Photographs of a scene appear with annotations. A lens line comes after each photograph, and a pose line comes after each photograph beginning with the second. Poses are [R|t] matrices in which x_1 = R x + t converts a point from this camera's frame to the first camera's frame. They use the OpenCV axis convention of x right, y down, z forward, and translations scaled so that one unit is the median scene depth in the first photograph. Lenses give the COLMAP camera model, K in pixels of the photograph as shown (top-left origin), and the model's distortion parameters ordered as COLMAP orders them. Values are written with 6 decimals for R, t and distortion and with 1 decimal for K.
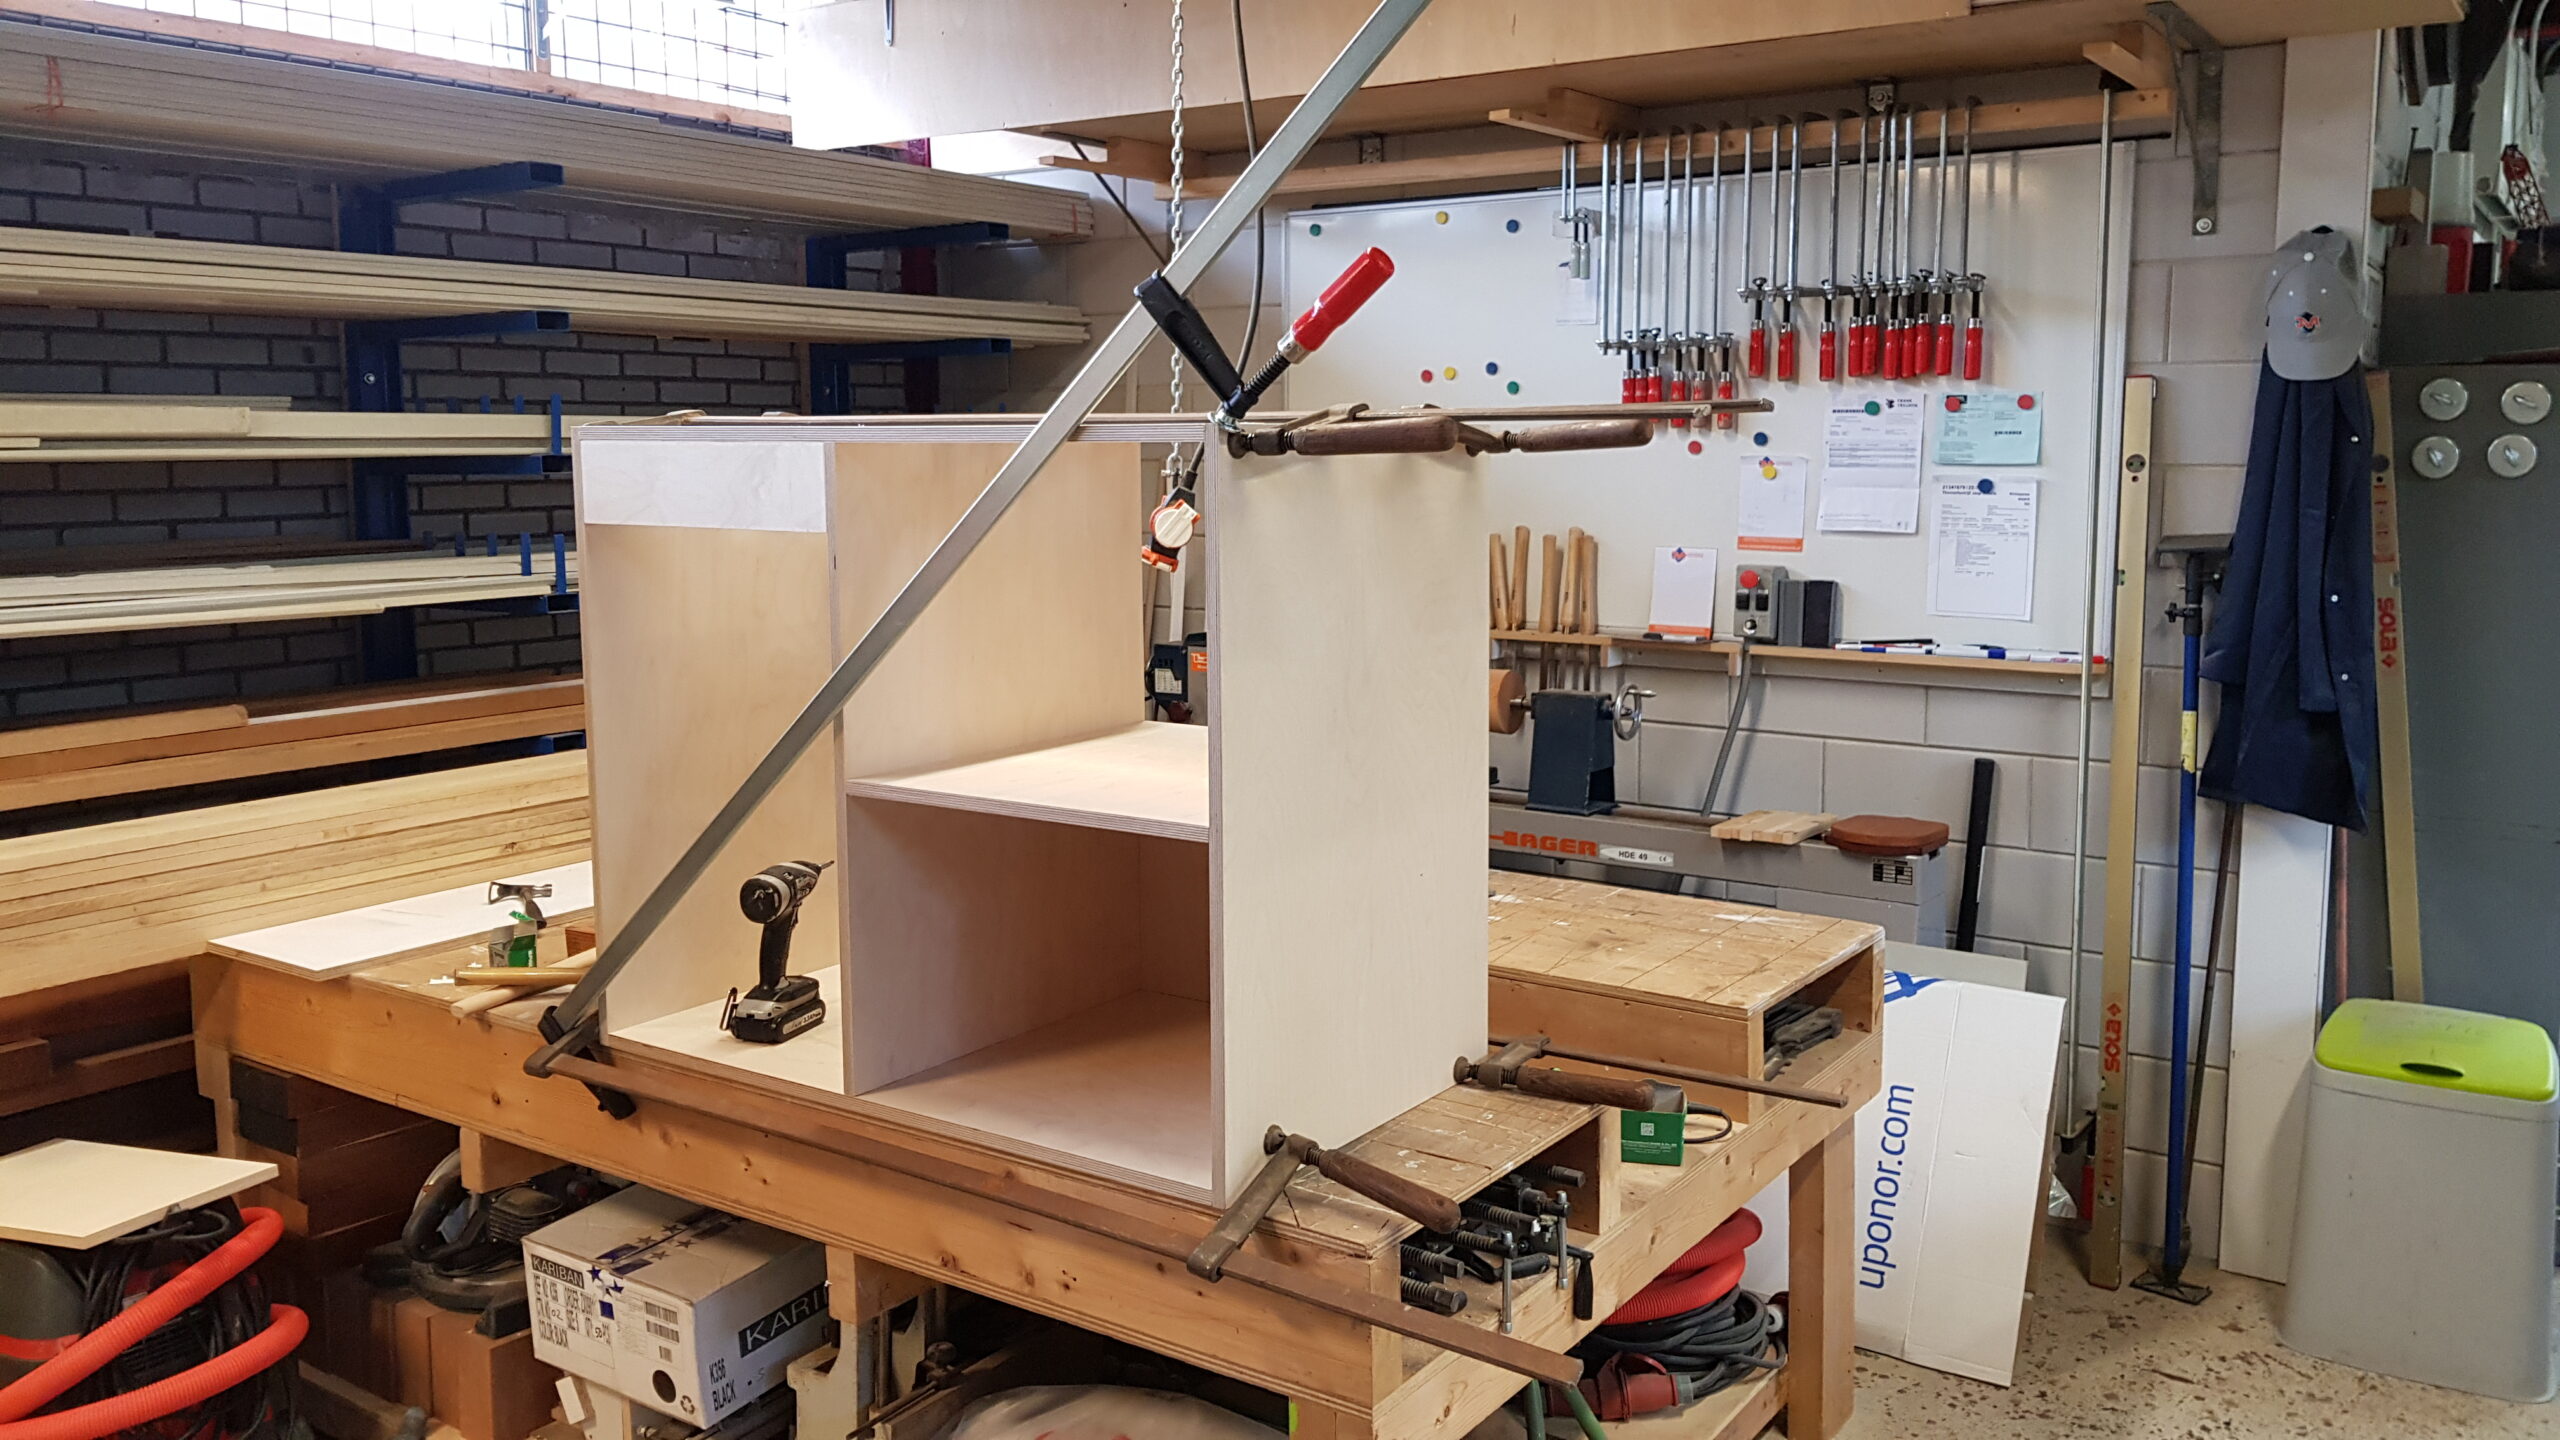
lens RADIAL K [[1964.0, 0, 1283.1], [0, 1964.0, 700.9], [0, 0, 1]] dist [0.082918, -0.131040]
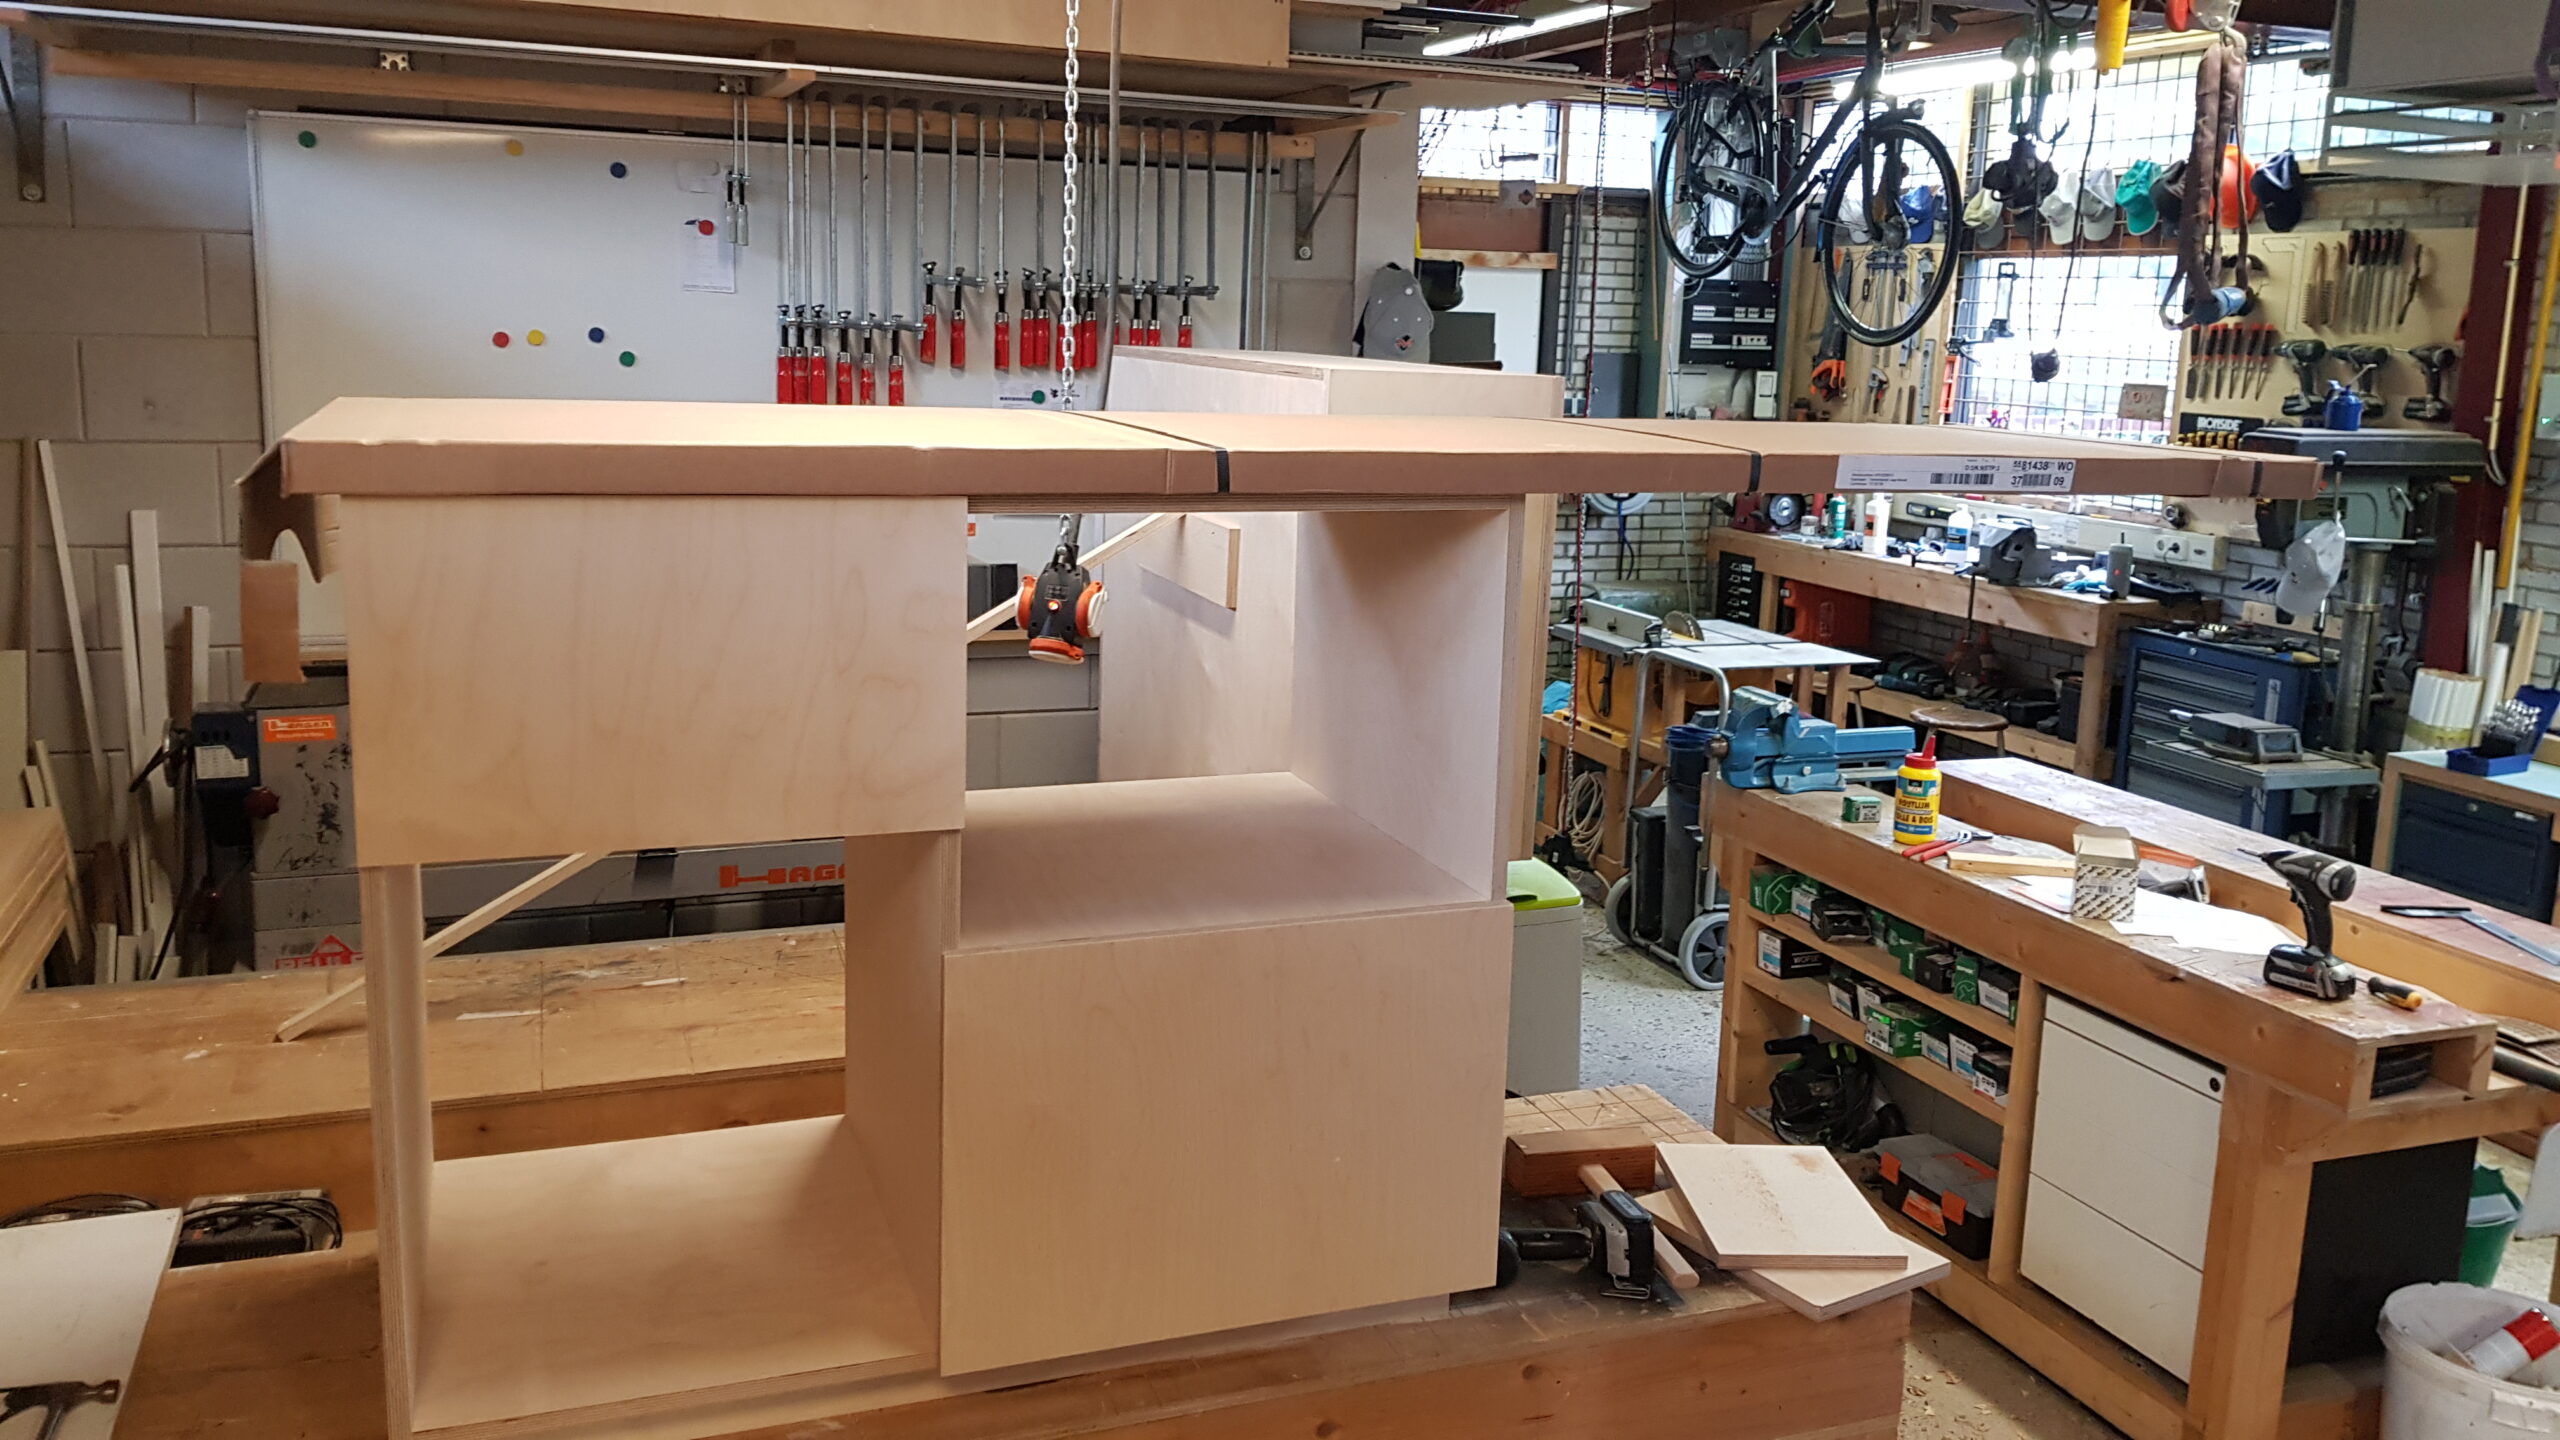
lens RADIAL K [[1978.1, 0, 1272.2], [0, 1978.1, 637.6], [0, 0, 1]] dist [0.076853, -0.133596]
pose [[0.563858, -0.112950, 0.818111, -0.585554], [0.078012, 0.993459, 0.083391, -0.115774], [-0.822179, 0.016802, 0.568982, 0.359236]]
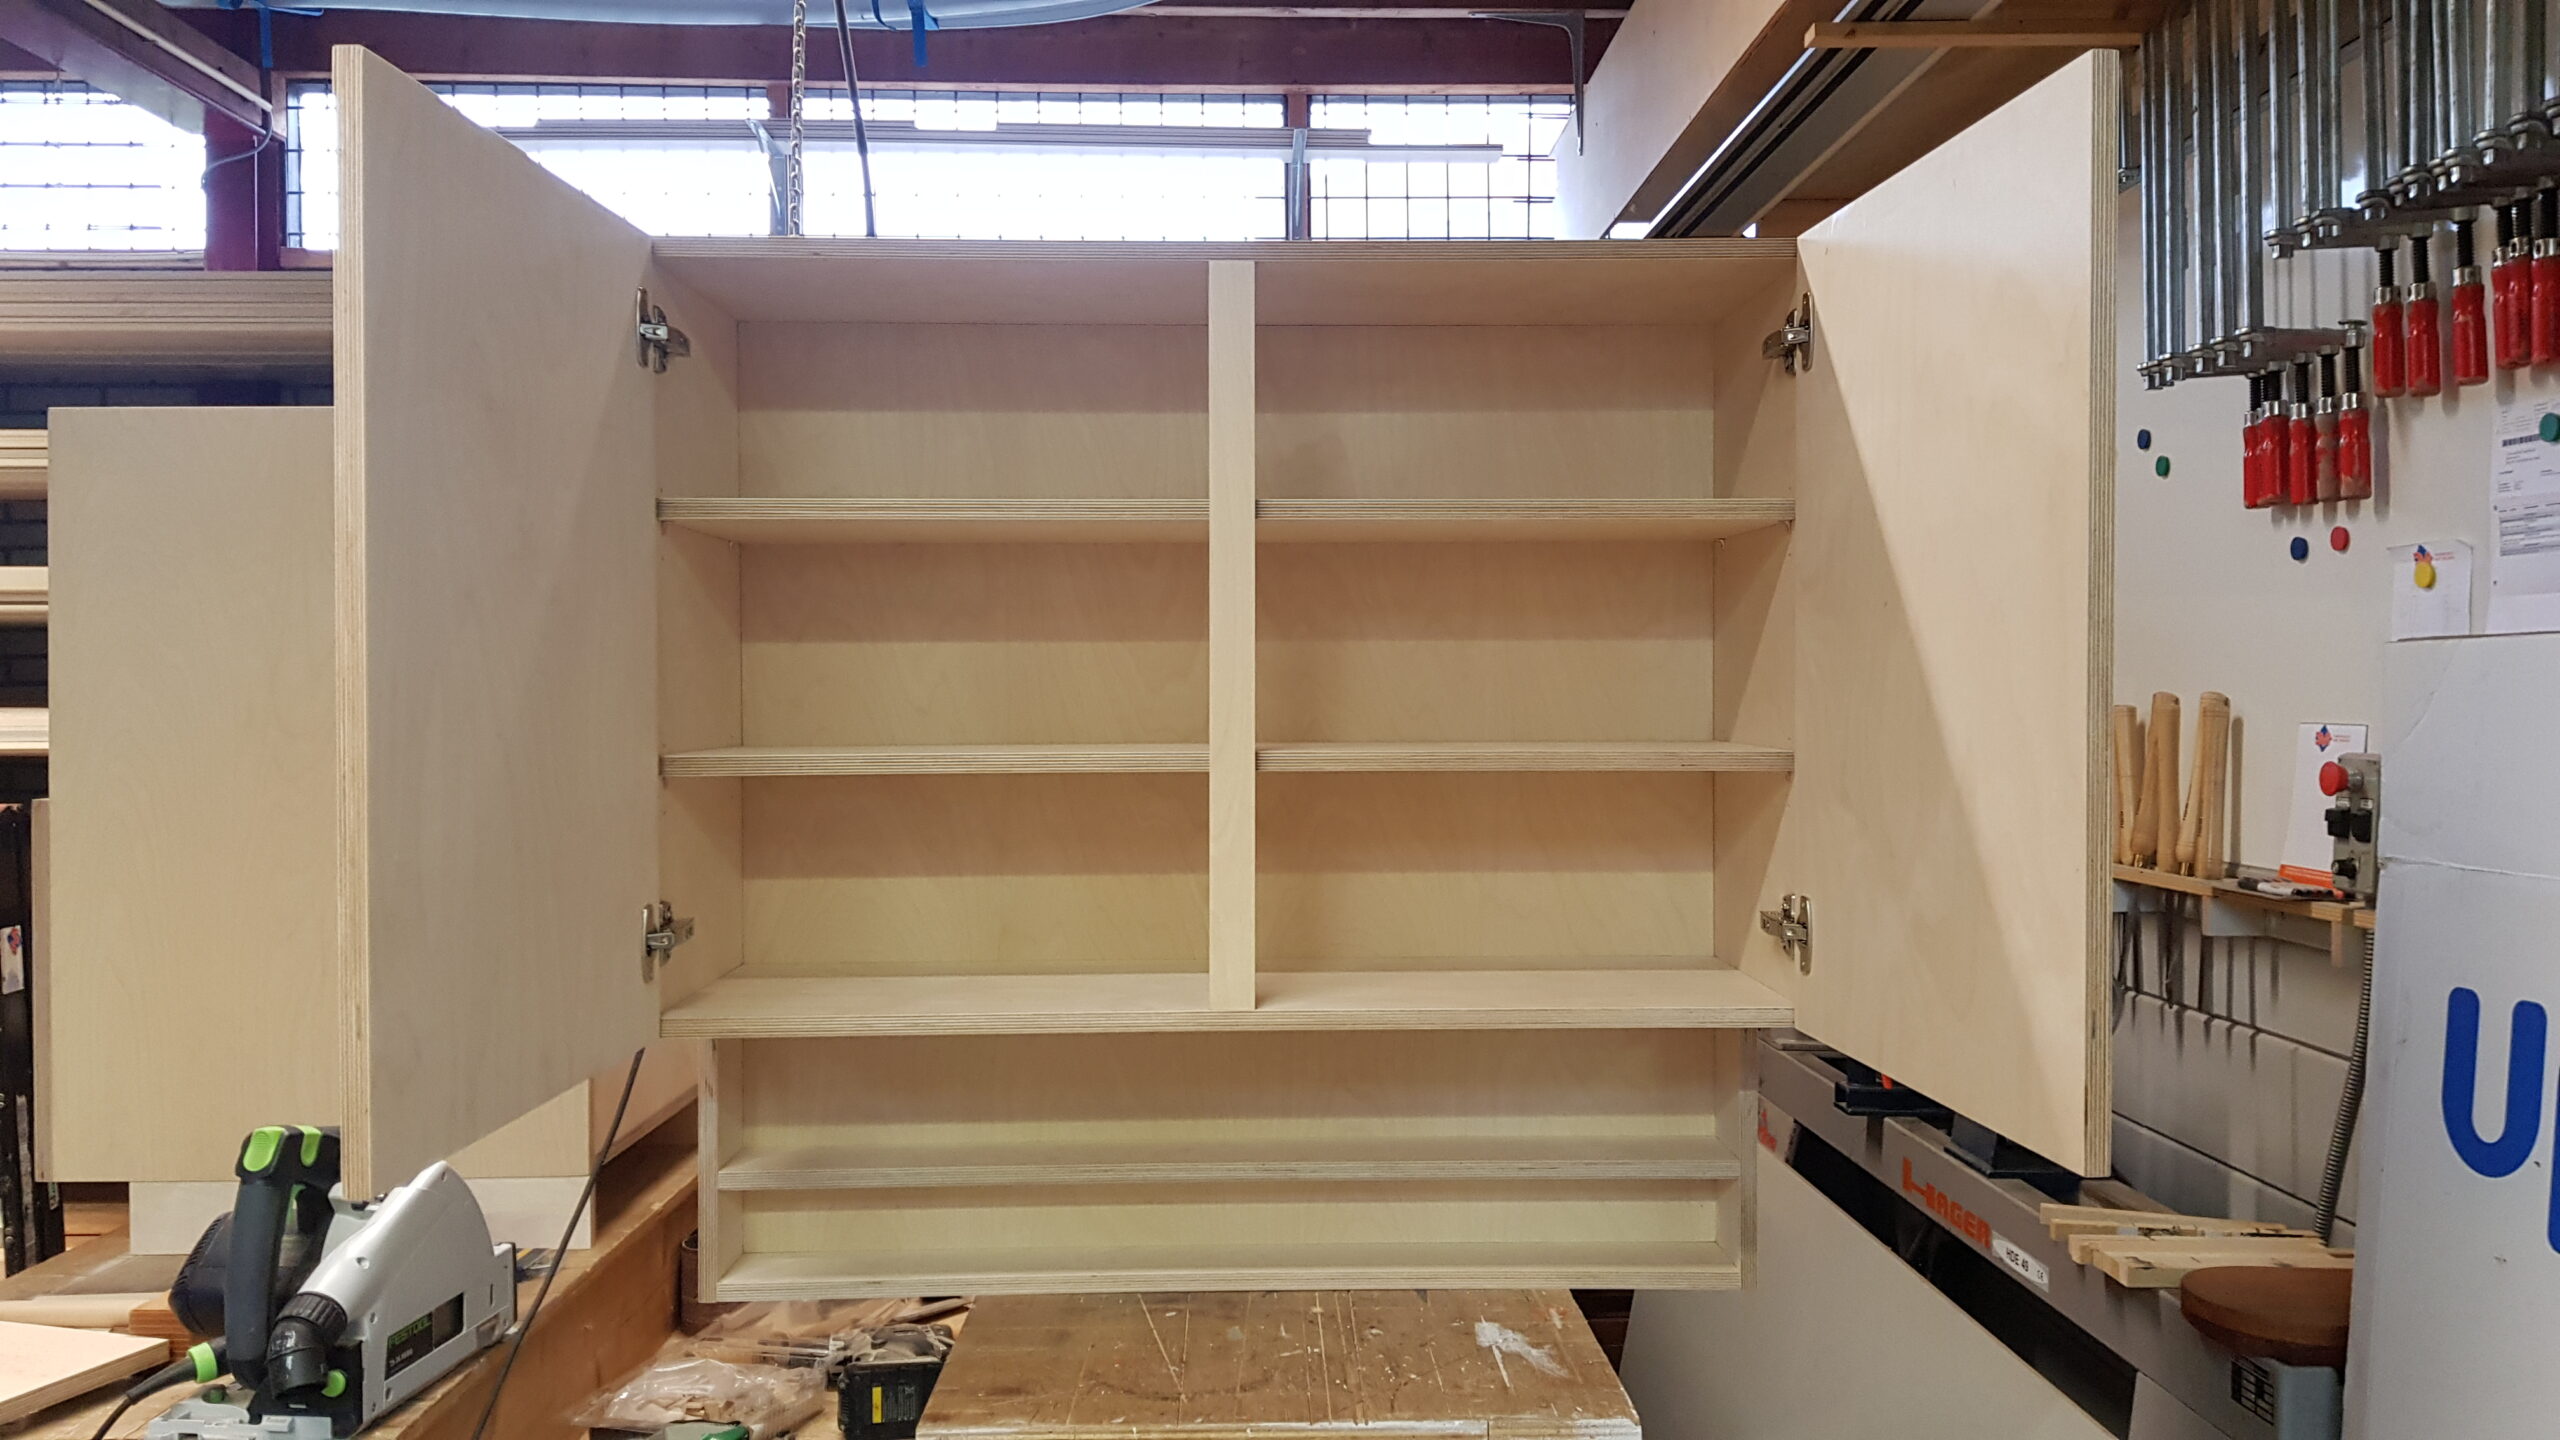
lens RADIAL K [[1987.7, 0, 1280.0], [0, 1987.7, 720.0], [0, 0, 1]] dist [0.073579, -0.120048]
pose [[0.587672, 0.008276, -0.809057, 0.596593], [-0.105748, 0.992156, -0.066663, -0.015256], [0.802159, 0.124732, 0.583937, 0.560717]]
